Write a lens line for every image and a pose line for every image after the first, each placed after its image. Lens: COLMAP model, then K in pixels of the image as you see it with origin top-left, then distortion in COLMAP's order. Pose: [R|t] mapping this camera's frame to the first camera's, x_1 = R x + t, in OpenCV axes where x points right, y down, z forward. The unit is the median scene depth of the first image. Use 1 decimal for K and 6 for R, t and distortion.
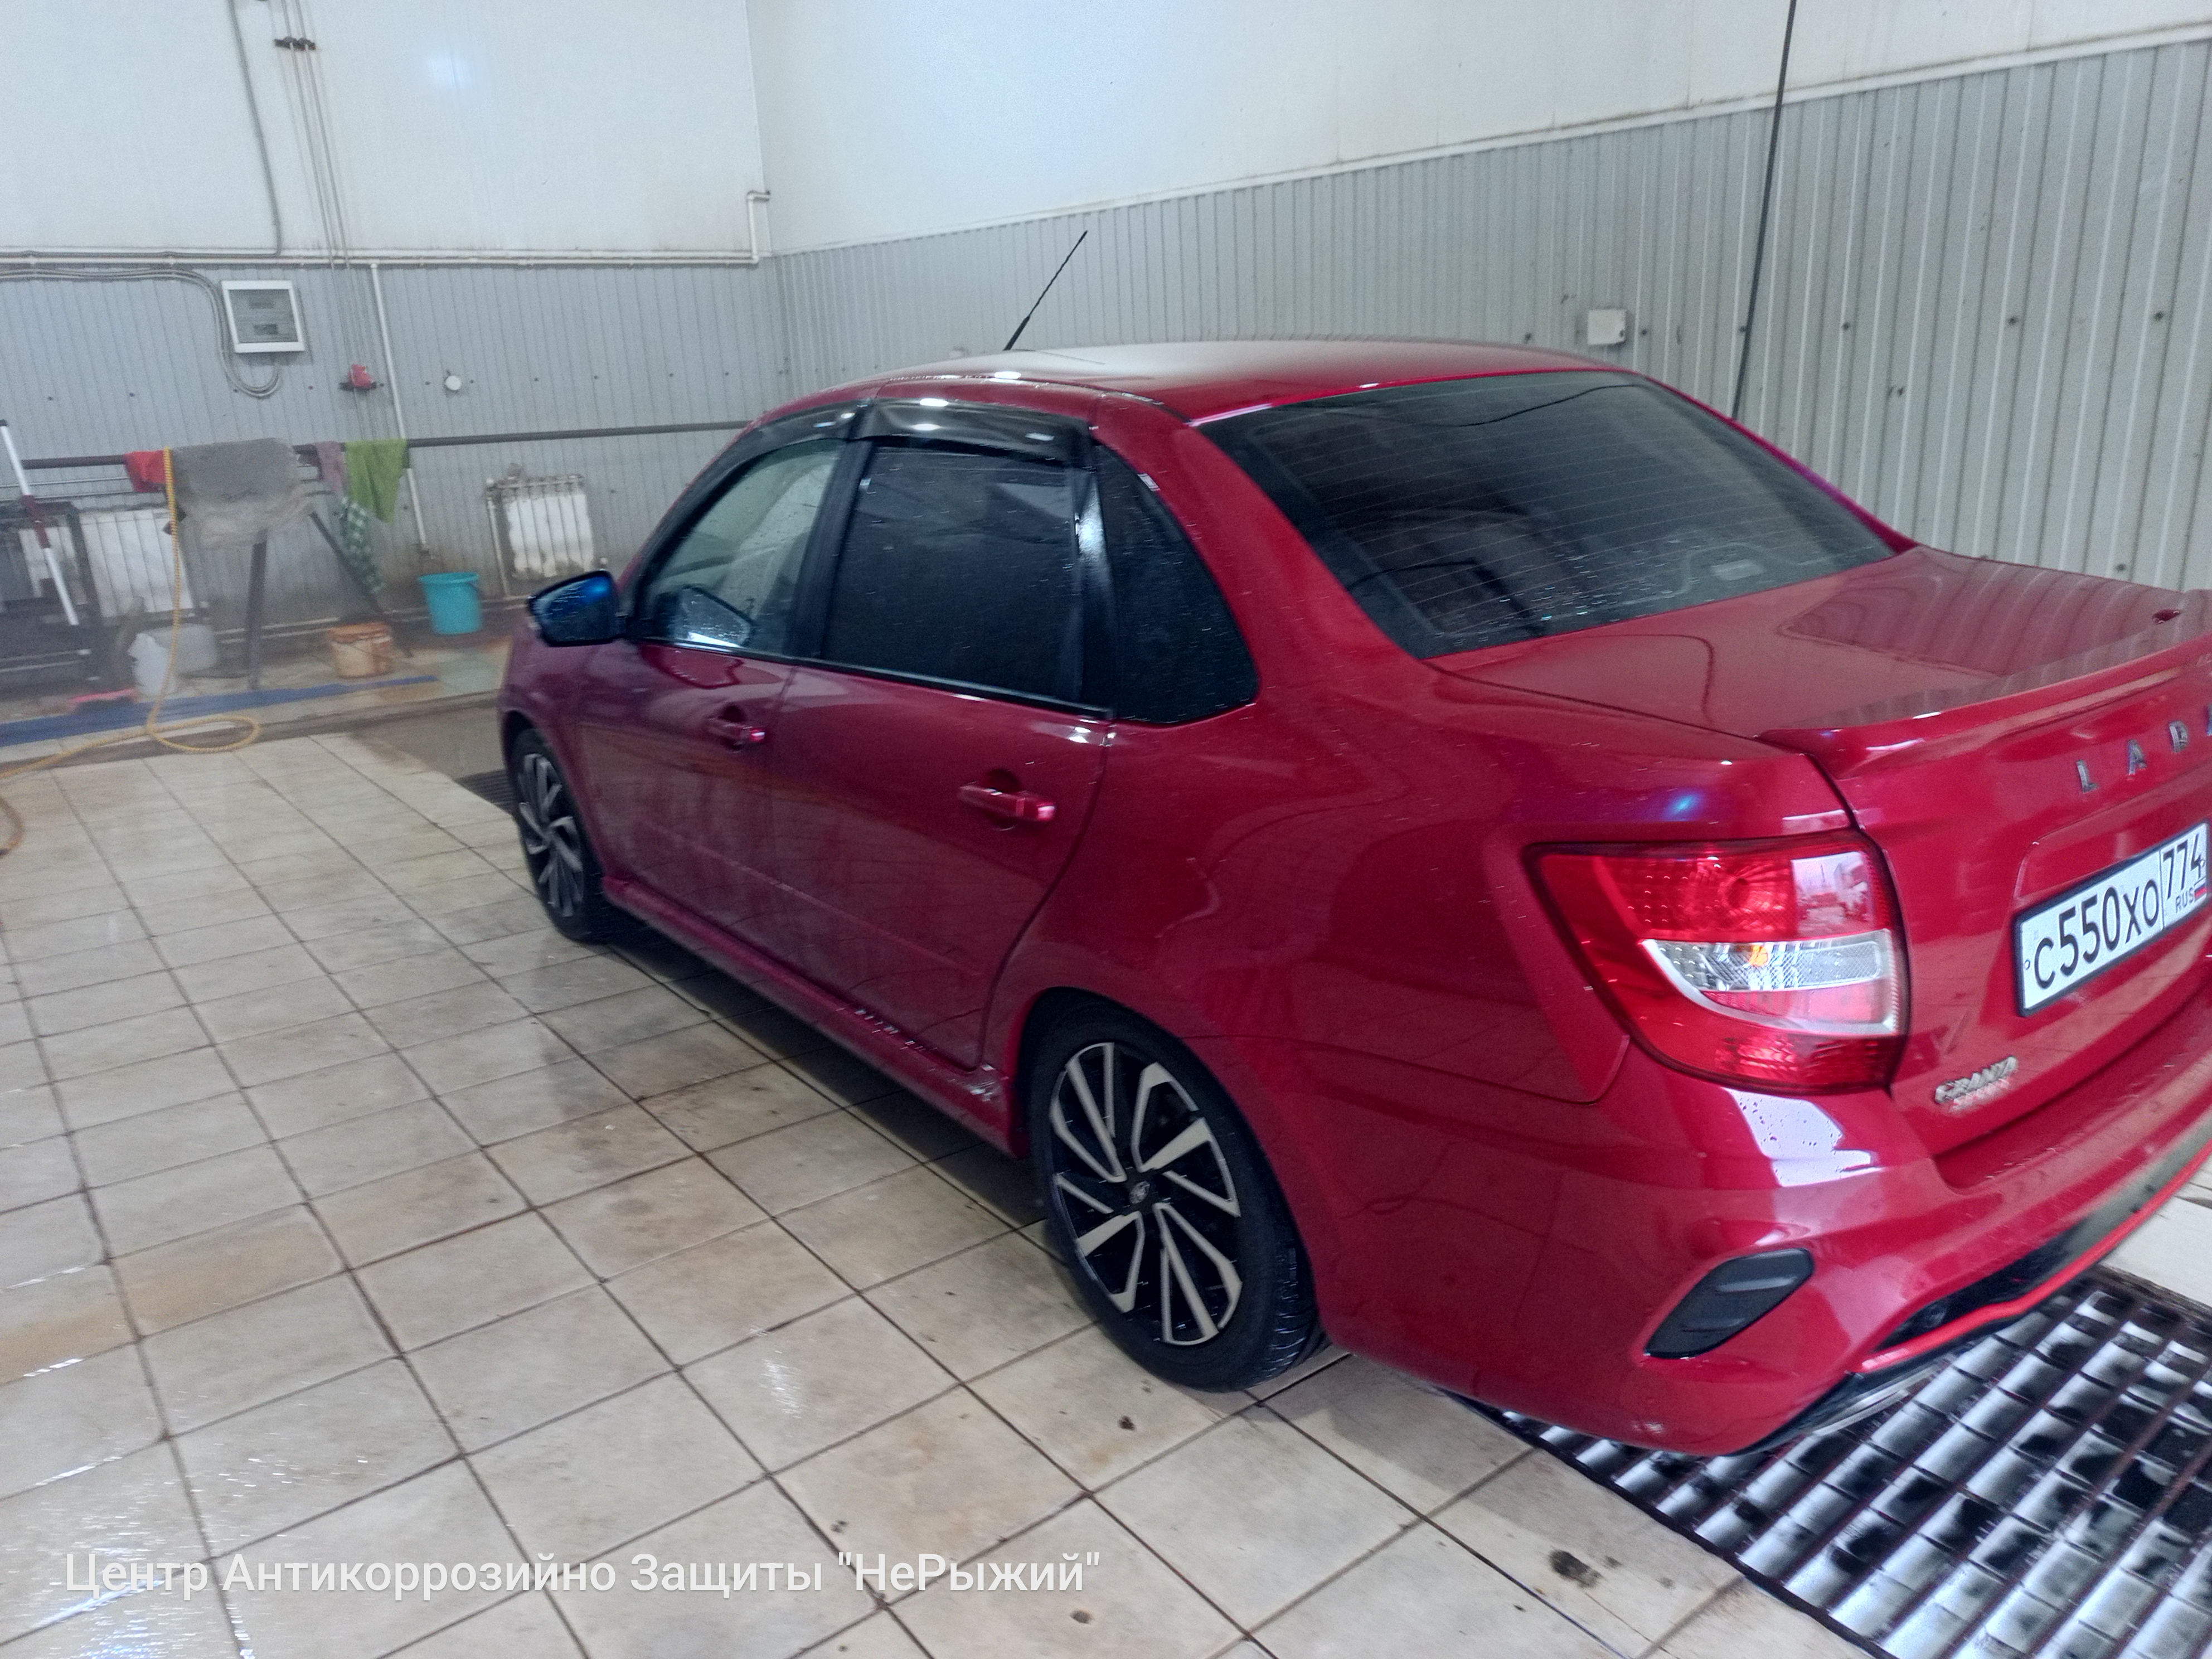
lens RADIAL K [[1562.9, 0, 1106.0], [0, 1562.9, 829.5], [0, 0, 1]] dist [-0.004923, -0.004417]
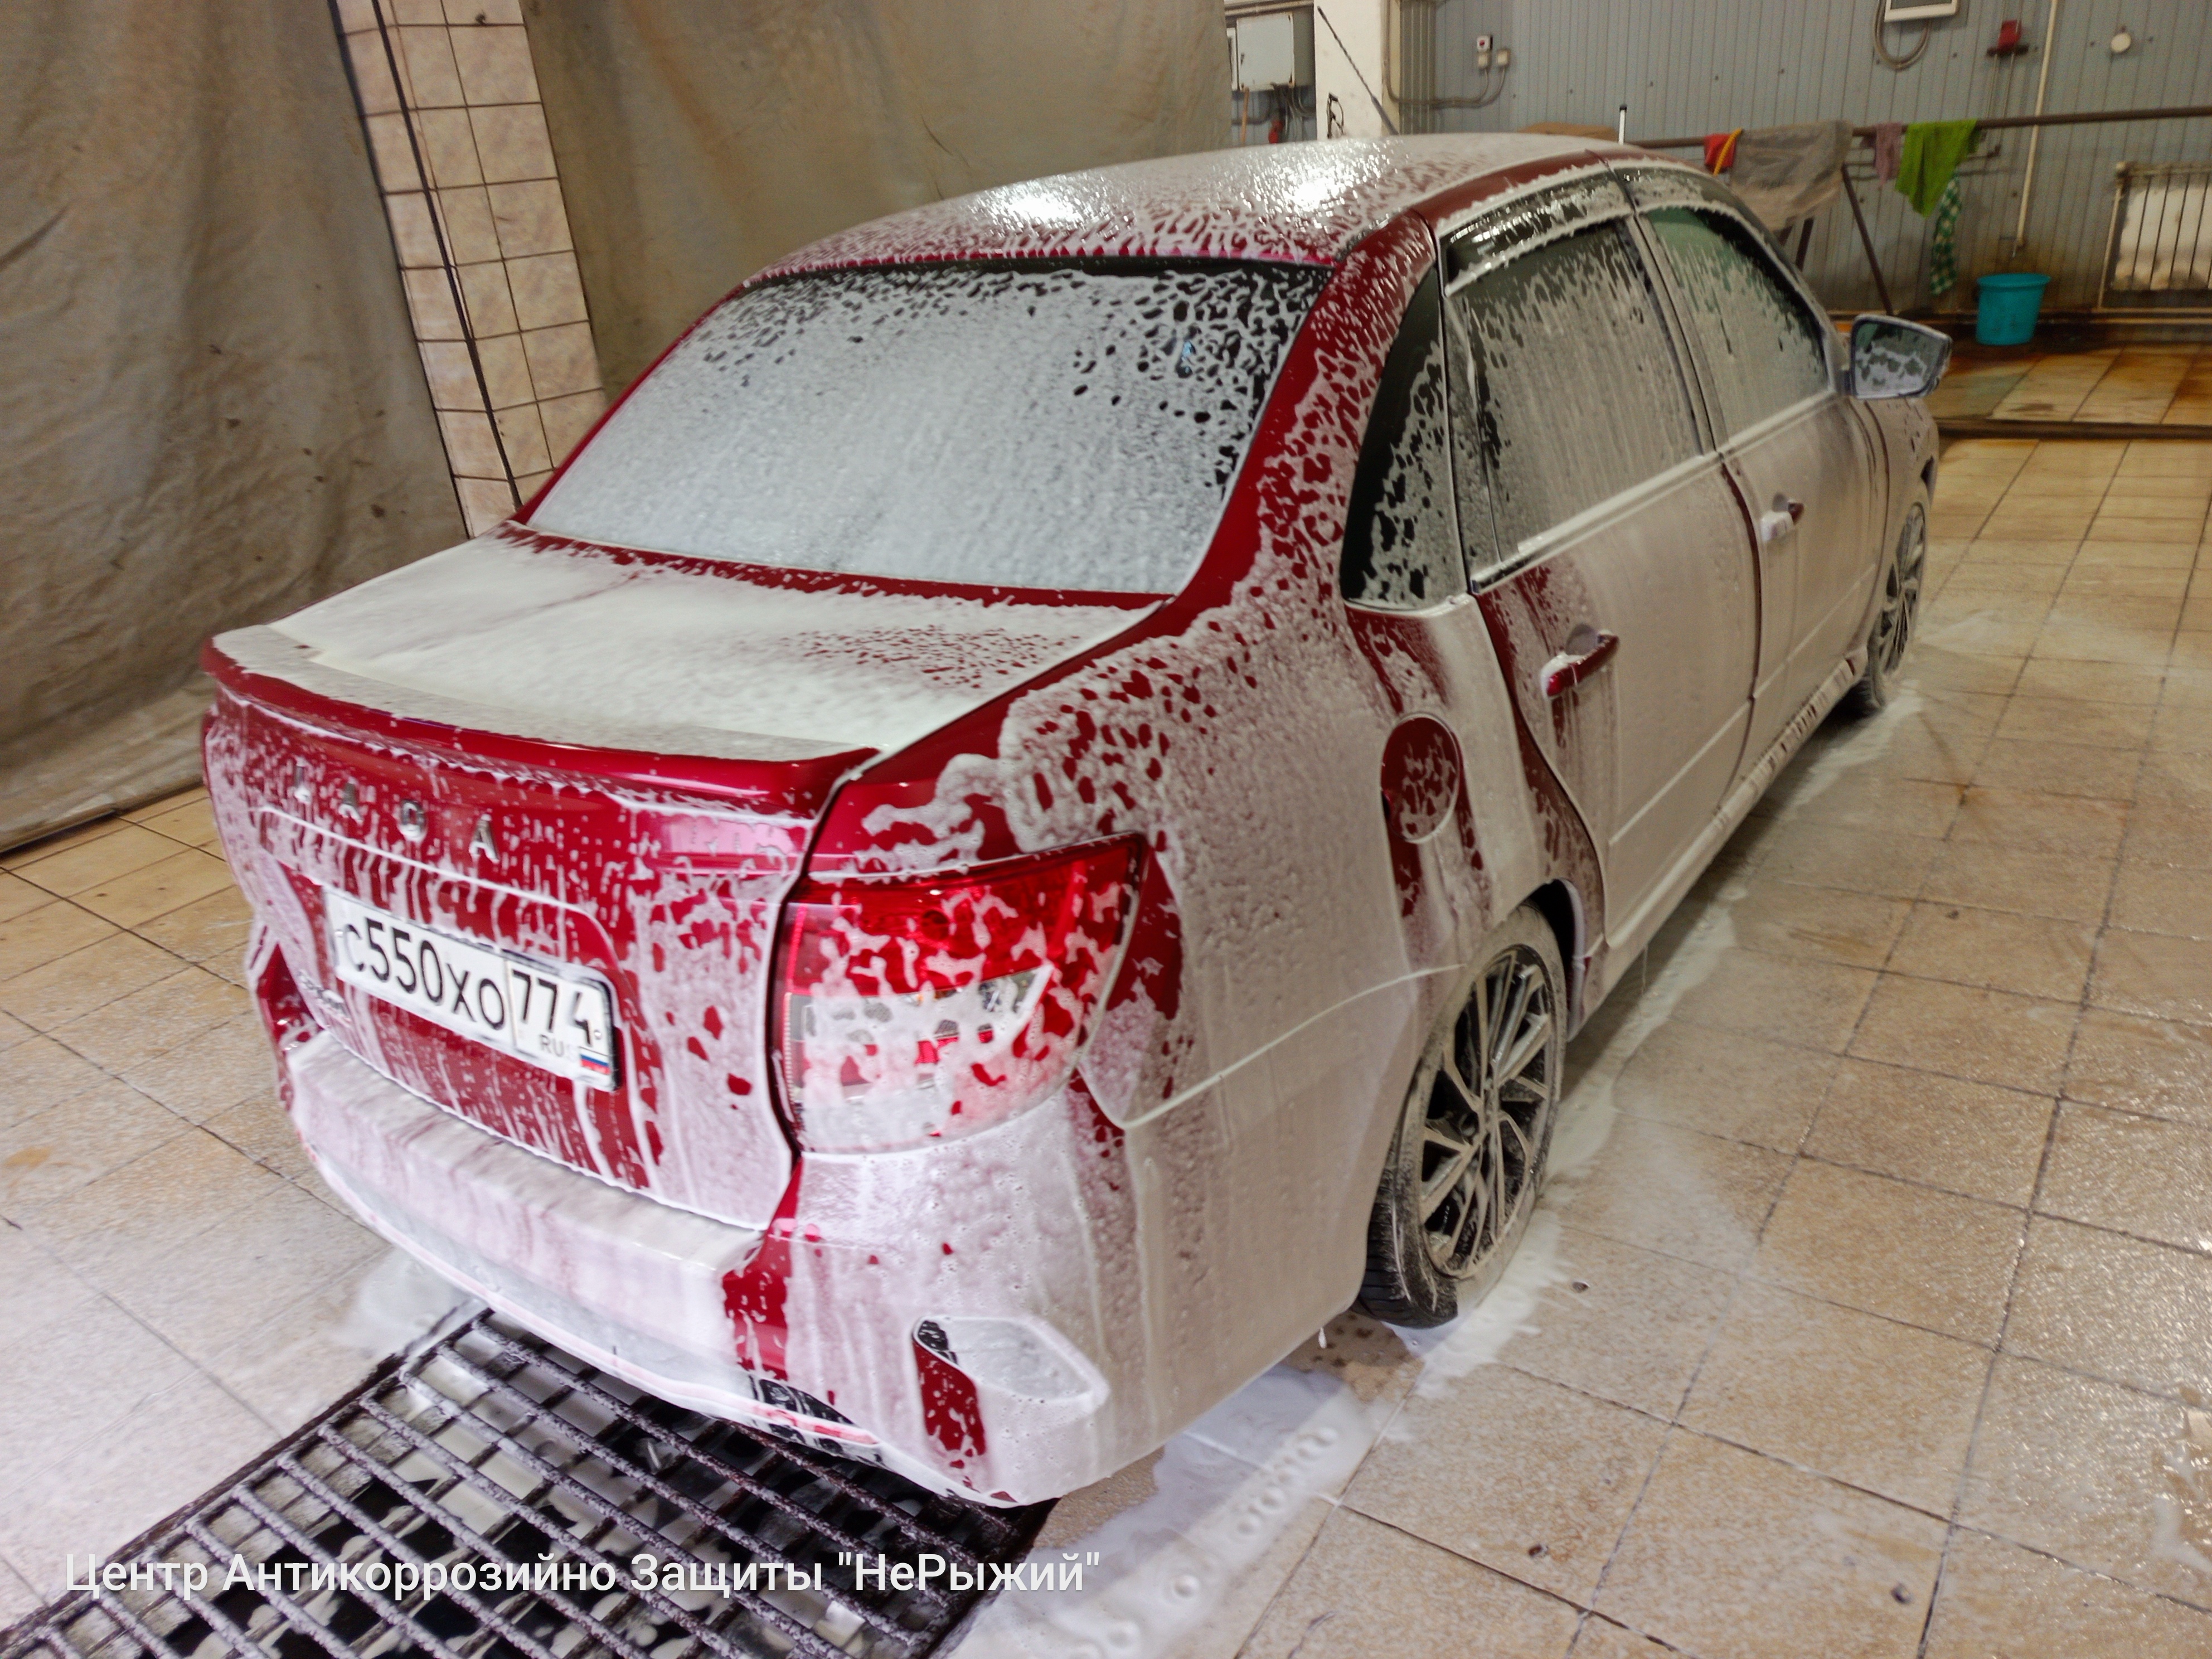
lens RADIAL K [[1562.9, 0, 1106.0], [0, 1562.9, 829.5], [0, 0, 1]] dist [-0.004923, -0.004417]
pose [[0.288551, 0.402006, -0.868982, 0.386948], [-0.196465, 0.913134, 0.357194, -0.106571], [0.937091, 0.067656, 0.342465, 0.270225]]
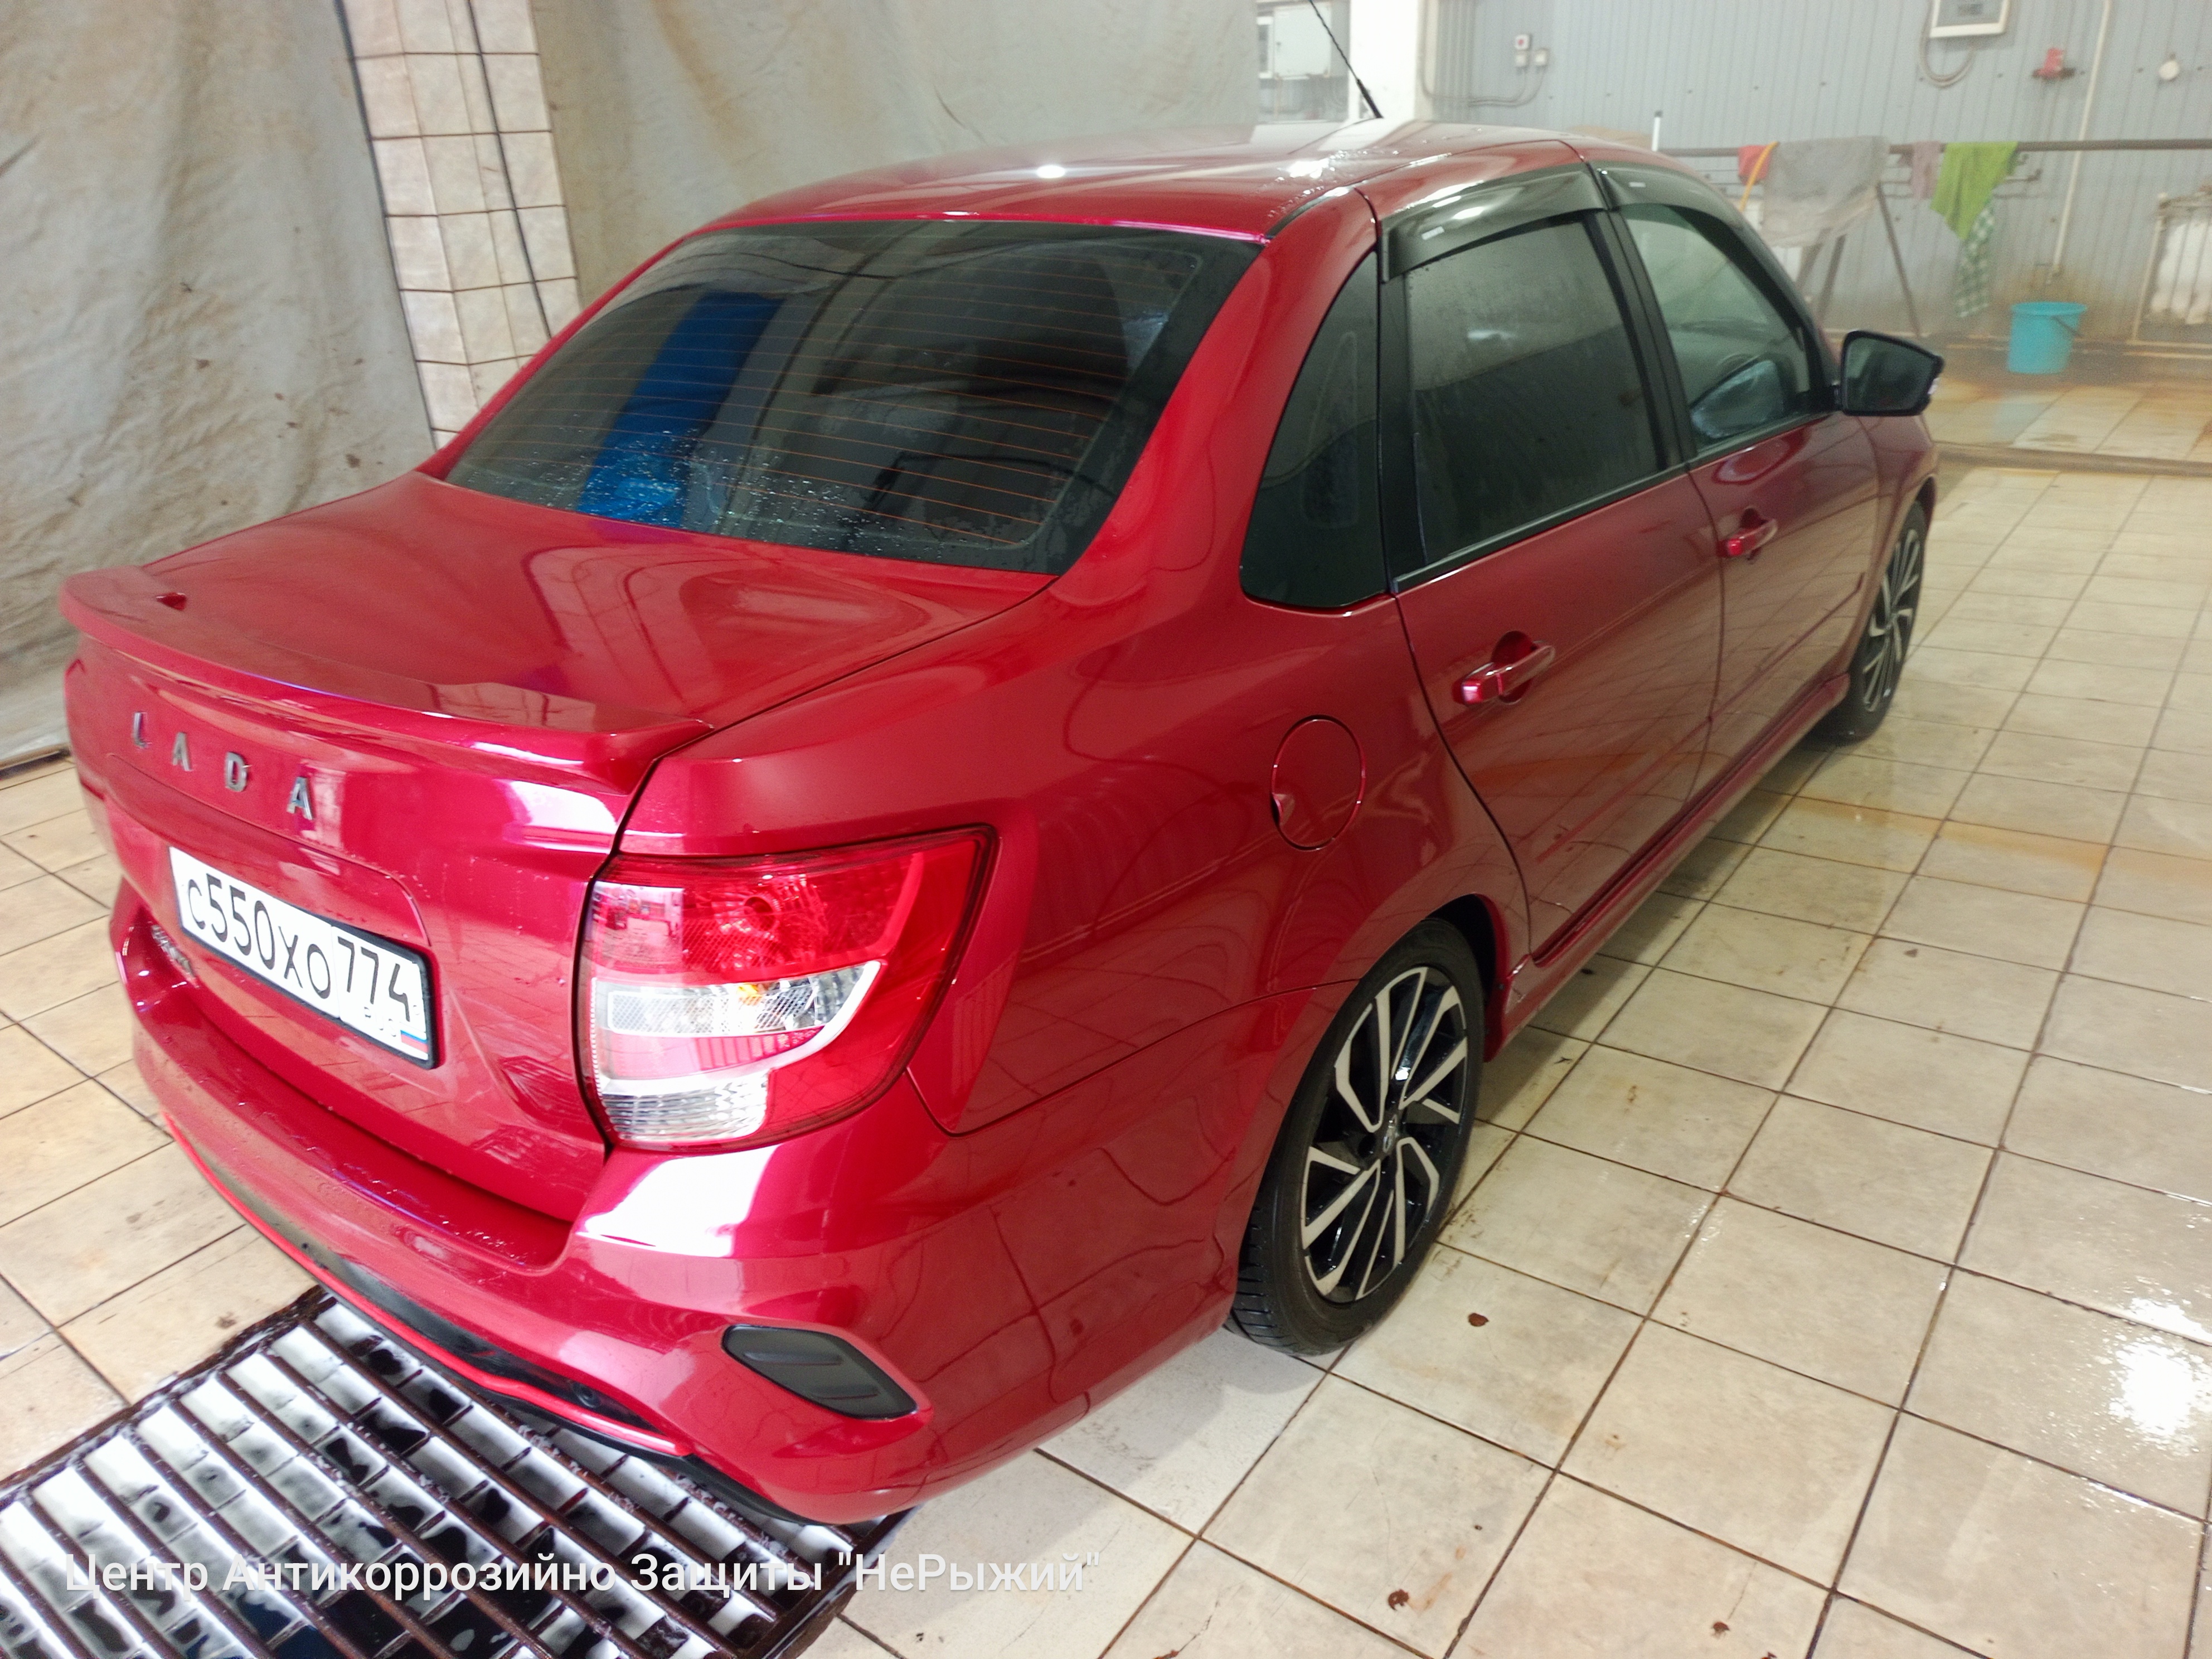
lens RADIAL K [[1562.9, 0, 1106.0], [0, 1562.9, 829.5], [0, 0, 1]] dist [-0.004923, -0.004417]
pose [[0.257438, 0.422099, -0.869229, 0.383718], [-0.238296, 0.899498, 0.366222, -0.108116], [0.936451, 0.112854, 0.332149, 0.290883]]
